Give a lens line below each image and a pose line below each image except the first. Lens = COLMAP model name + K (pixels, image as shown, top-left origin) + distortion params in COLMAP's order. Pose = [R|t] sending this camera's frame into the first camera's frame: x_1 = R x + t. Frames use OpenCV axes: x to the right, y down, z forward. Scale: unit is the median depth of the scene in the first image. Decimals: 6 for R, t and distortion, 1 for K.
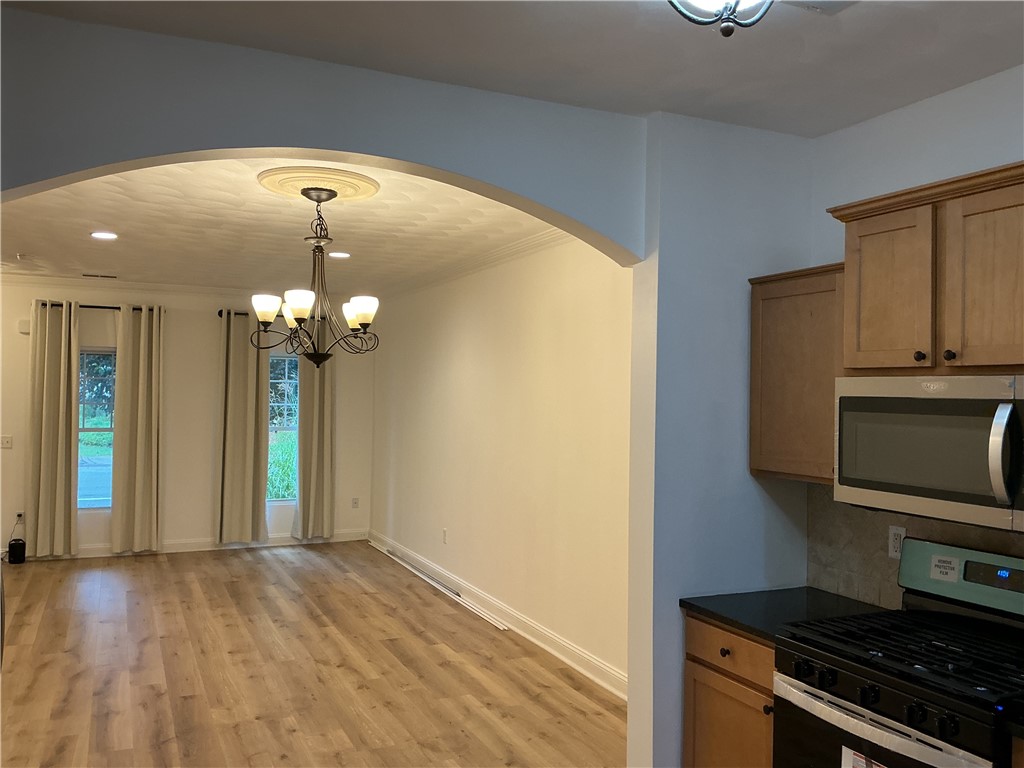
lens RADIAL K [[850.8, 0, 513.0], [0, 850.8, 379.9], [0, 0, 1]] dist [0.147967, -0.310588]
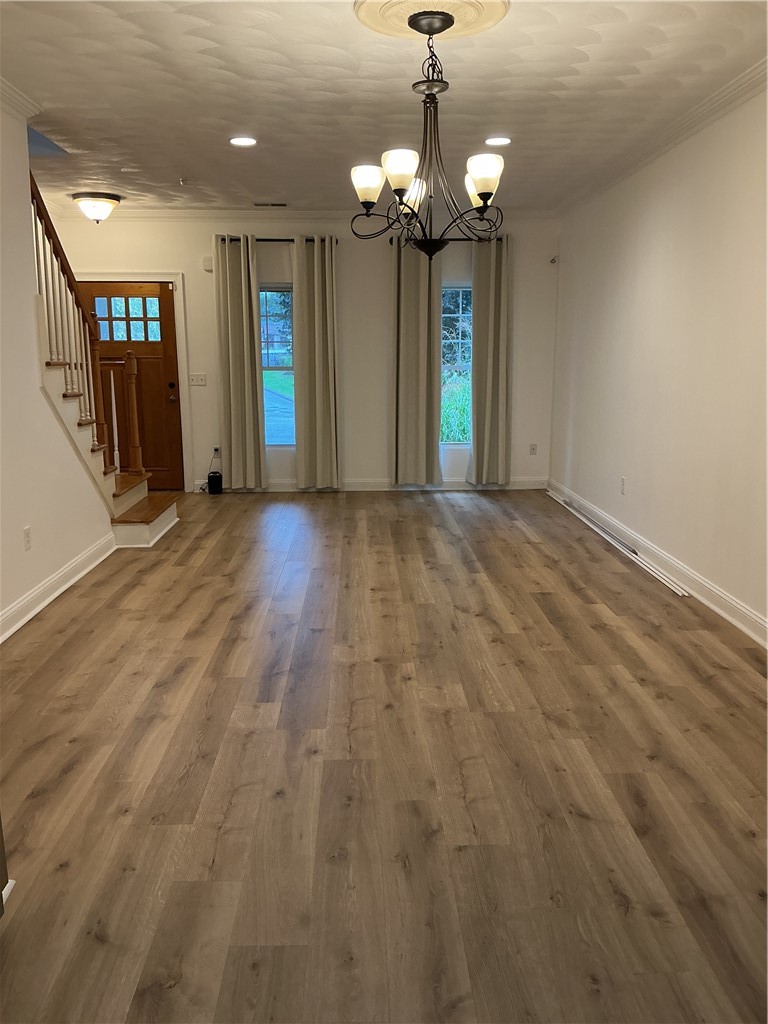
lens RADIAL K [[850.8, 0, 387.8], [0, 850.8, 509.7], [0, 0, 1]] dist [0.147967, -0.310588]
pose [[0.923262, 0.052907, -0.380510, 0.042177], [0.023022, 0.981072, 0.192271, 0.046849], [0.383480, -0.186277, 0.904569, 0.167517]]
